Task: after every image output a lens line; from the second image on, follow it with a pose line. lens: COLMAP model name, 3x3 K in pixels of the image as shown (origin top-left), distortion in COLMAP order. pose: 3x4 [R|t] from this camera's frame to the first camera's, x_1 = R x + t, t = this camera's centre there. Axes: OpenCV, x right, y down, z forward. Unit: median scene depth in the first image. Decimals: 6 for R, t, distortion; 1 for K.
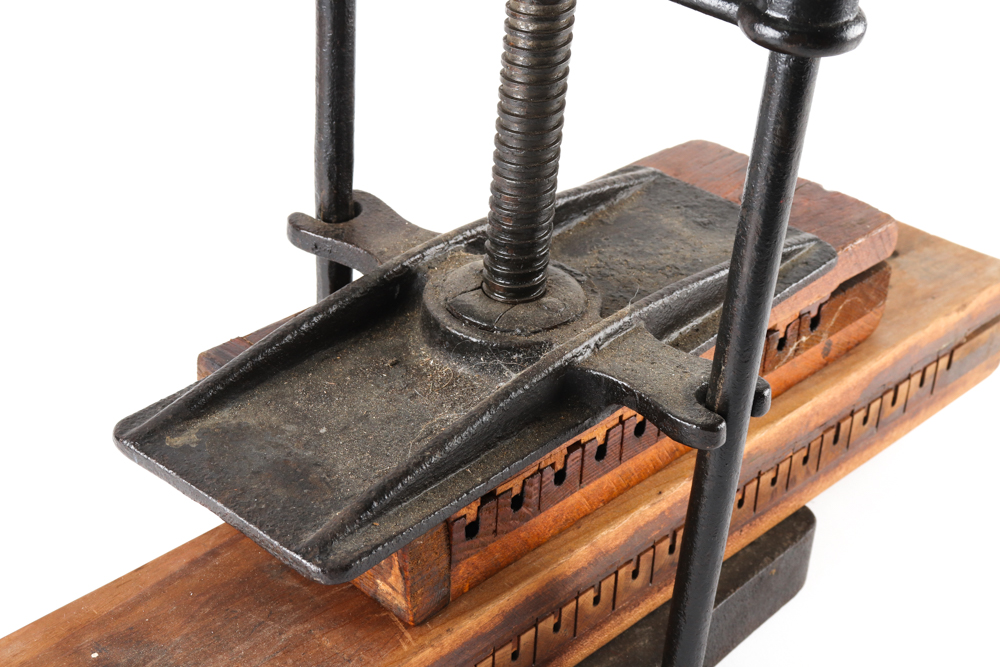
lens RADIAL K [[1789.0, 0, 508.7], [0, 1789.0, 332.0], [0, 0, 1]] dist [0.105280, 0.000000]
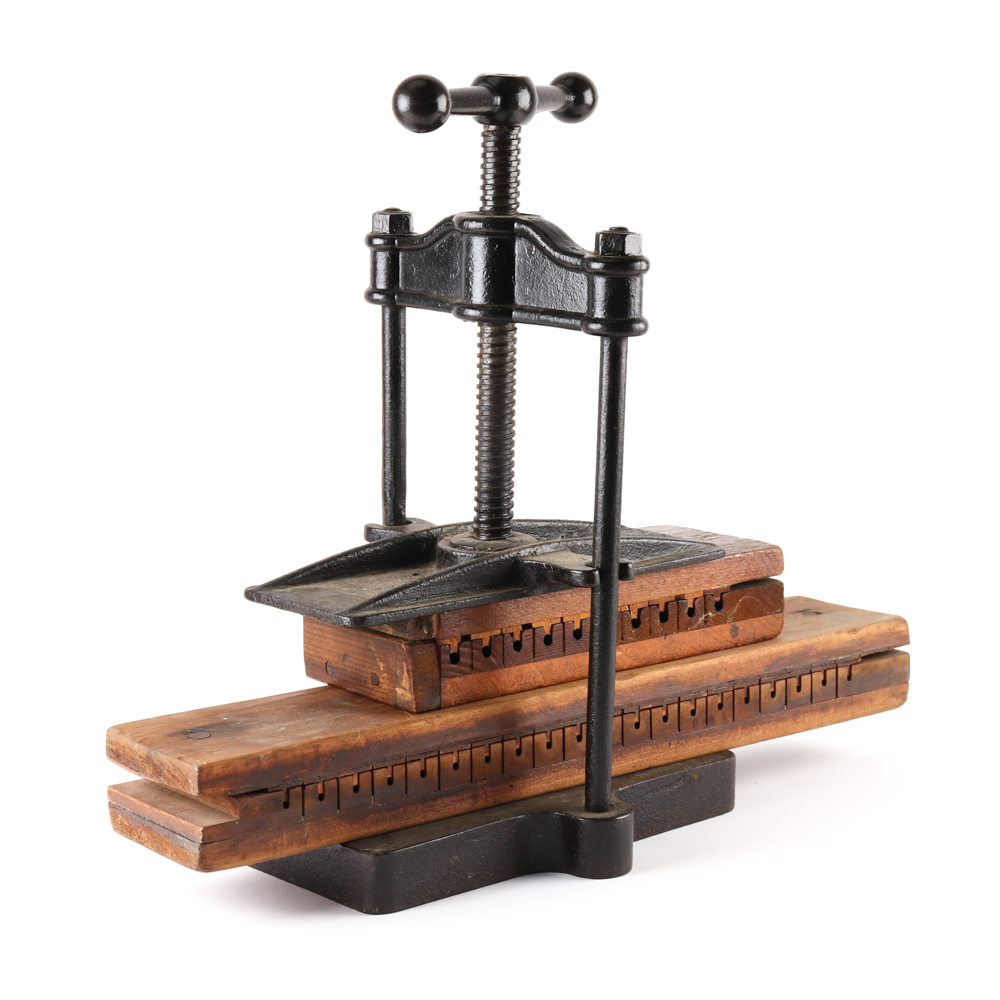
lens RADIAL K [[2380.7, 0, 497.0], [0, 2380.7, 501.0], [0, 0, 1]] dist [0.127341, 0.000000]
pose [[0.987500, -0.032549, -0.154224, 0.329785], [-0.028137, 0.926327, -0.375667, 0.732619], [0.155090, 0.375311, 0.913832, -0.948199]]
